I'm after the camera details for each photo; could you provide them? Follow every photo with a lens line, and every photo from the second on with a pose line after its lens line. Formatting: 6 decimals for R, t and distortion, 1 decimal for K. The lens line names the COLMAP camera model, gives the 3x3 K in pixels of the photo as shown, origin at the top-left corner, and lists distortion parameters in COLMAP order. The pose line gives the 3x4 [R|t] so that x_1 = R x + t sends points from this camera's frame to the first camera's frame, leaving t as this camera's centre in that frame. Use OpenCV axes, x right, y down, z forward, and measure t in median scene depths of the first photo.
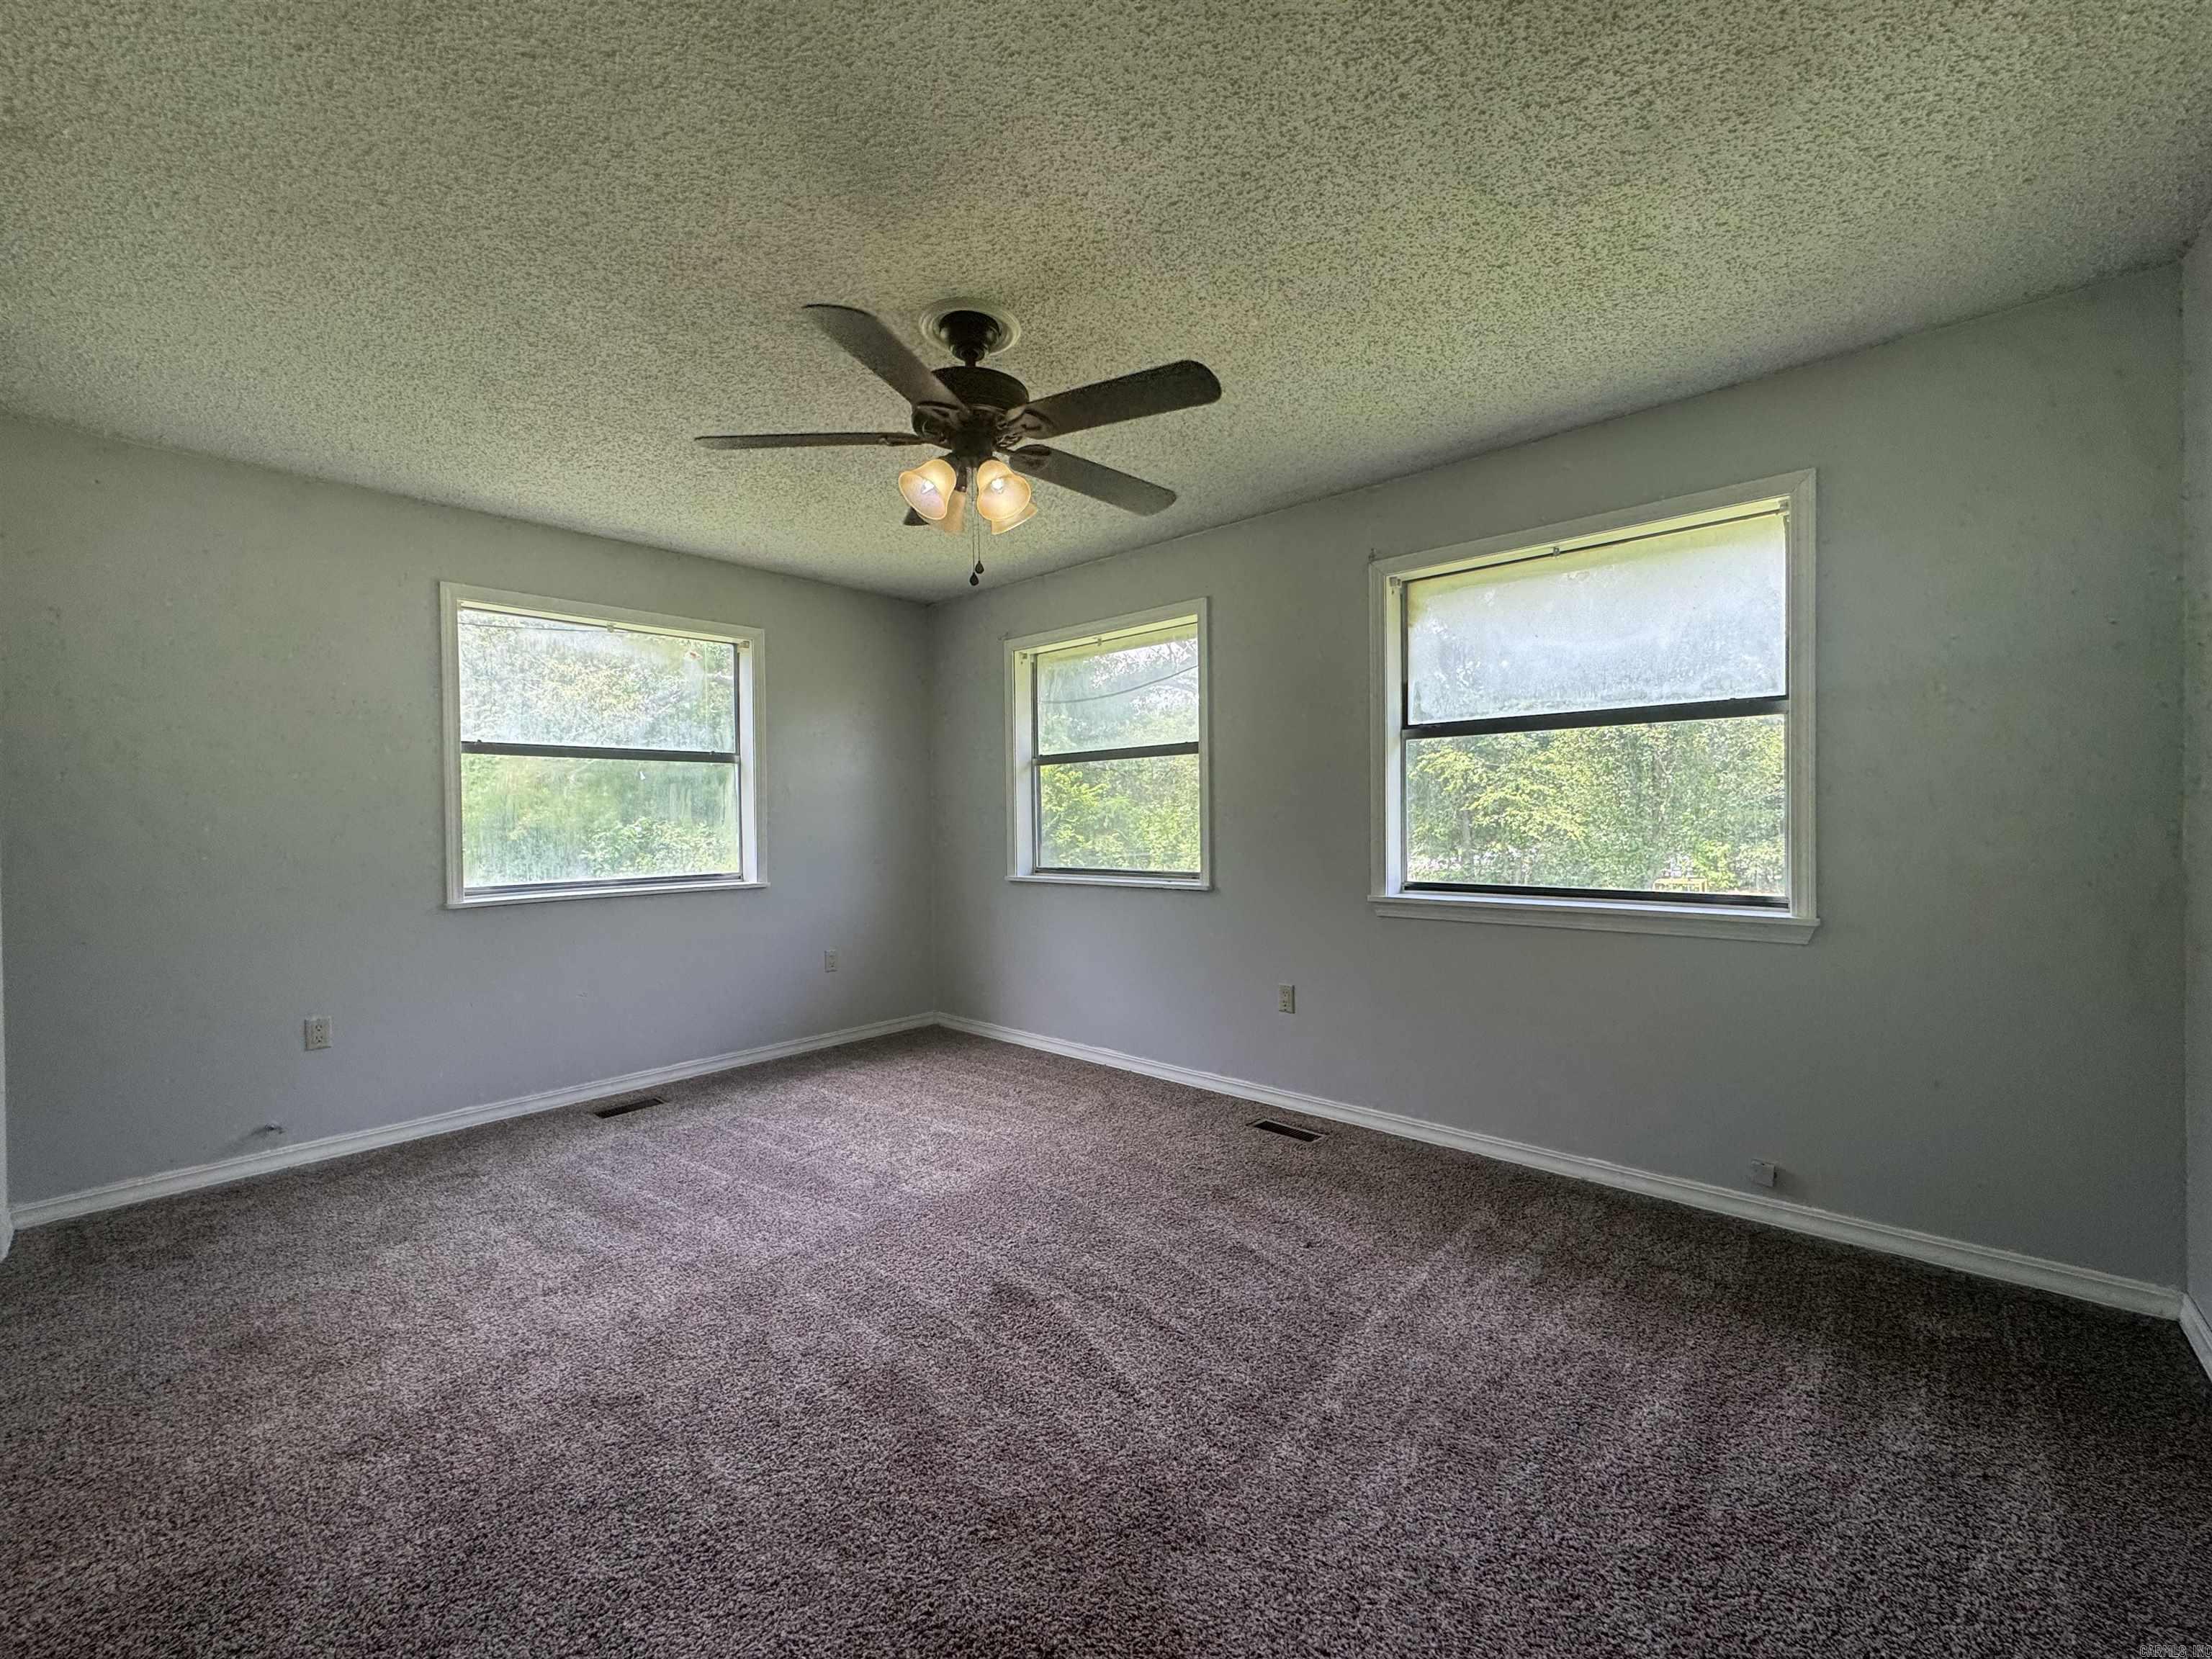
lens RADIAL K [[879.8, 0, 1121.6], [0, 879.8, 818.4], [0, 0, 1]] dist [-0.001132, -0.000709]
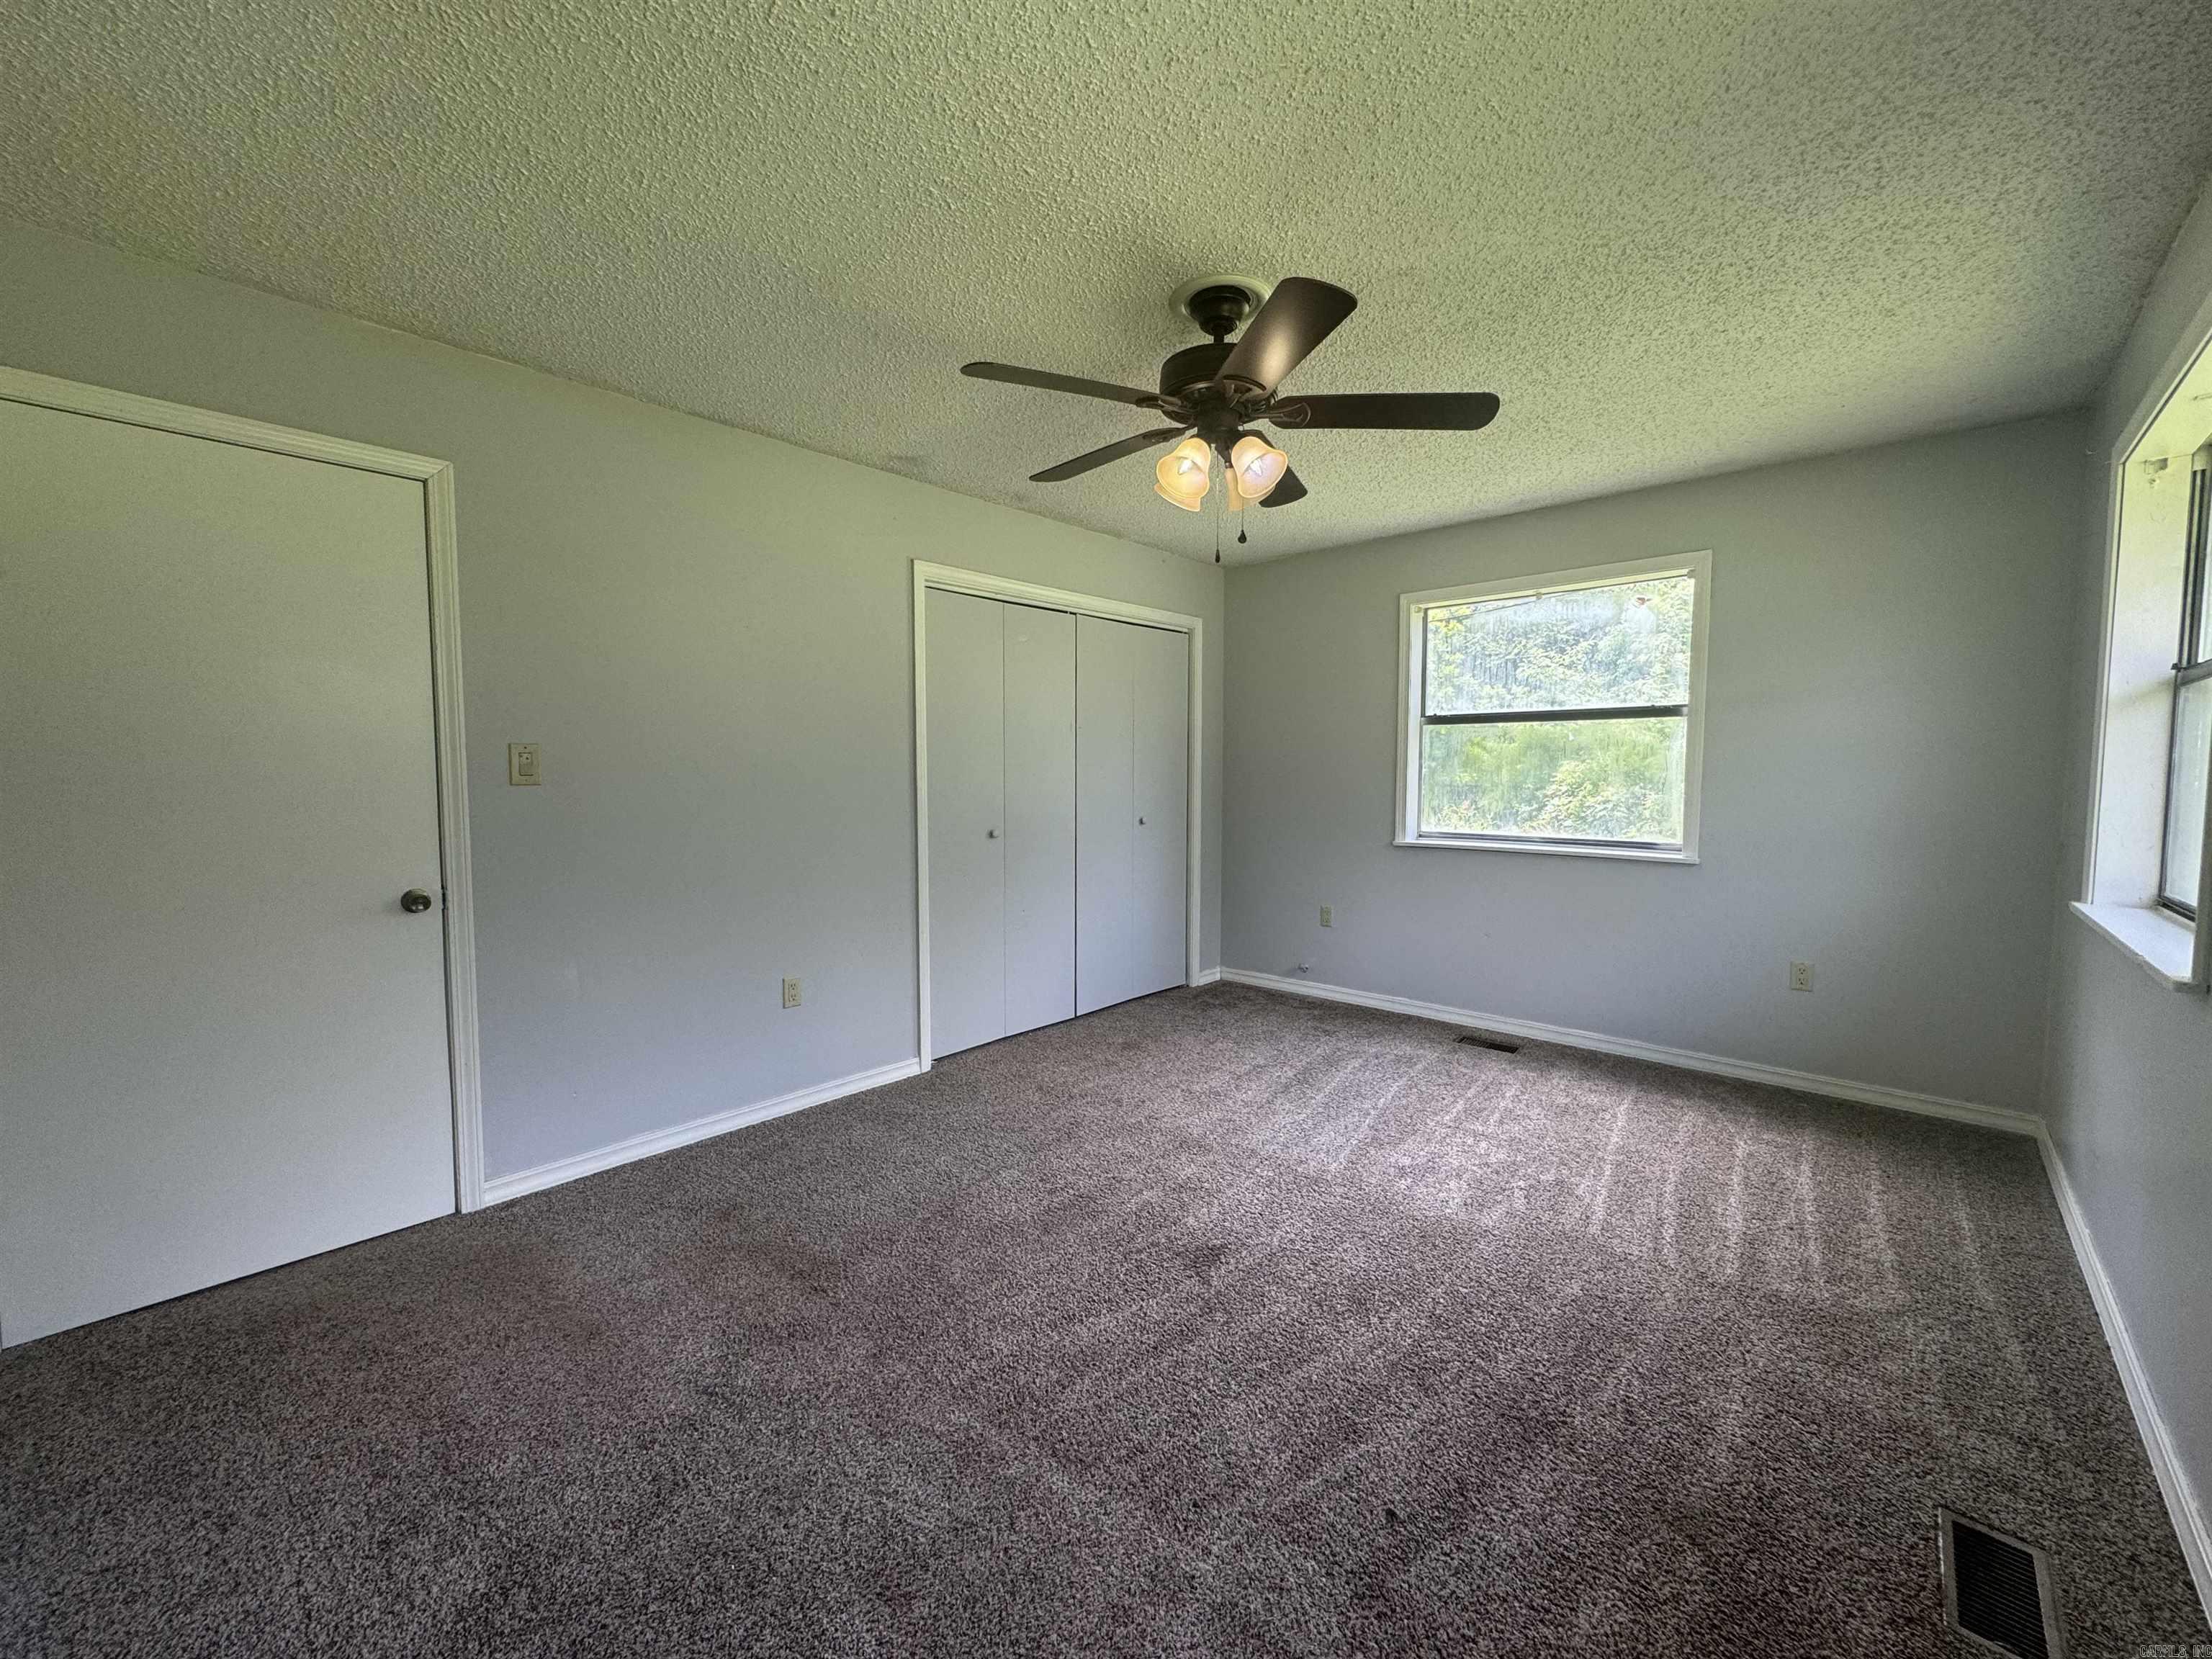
lens RADIAL K [[879.8, 0, 1109.6], [0, 879.8, 825.8], [0, 0, 1]] dist [-0.001132, -0.000709]
pose [[-0.009040, 0.067625, -0.997670, 0.546581], [-0.013175, 0.997616, 0.067741, -0.009353], [0.999872, 0.013756, -0.008128, 0.576440]]
